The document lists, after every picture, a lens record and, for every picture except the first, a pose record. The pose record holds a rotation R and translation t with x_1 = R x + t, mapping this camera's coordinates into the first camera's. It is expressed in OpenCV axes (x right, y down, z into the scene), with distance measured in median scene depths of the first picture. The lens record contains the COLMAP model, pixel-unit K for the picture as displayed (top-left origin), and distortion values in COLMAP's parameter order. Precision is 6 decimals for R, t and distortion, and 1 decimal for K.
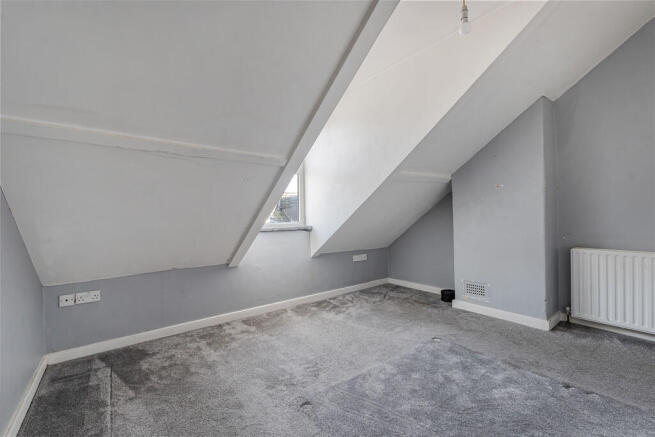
lens RADIAL K [[300.2, 0, 325.3], [0, 300.2, 216.6], [0, 0, 1]] dist [-0.001765, -0.001540]
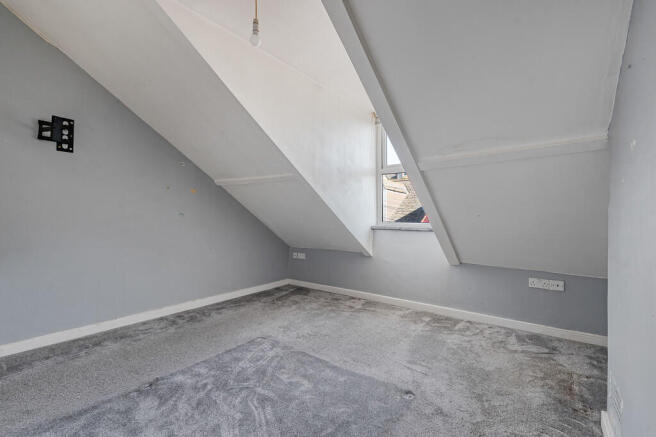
lens RADIAL K [[300.7, 0, 326.6], [0, 300.7, 216.7], [0, 0, 1]] dist [-0.001765, -0.001540]
pose [[0.231661, 0.021066, -0.972568, 0.799714], [-0.015357, 0.999720, 0.017996, -0.012455], [0.972675, 0.010767, 0.231920, 0.517989]]
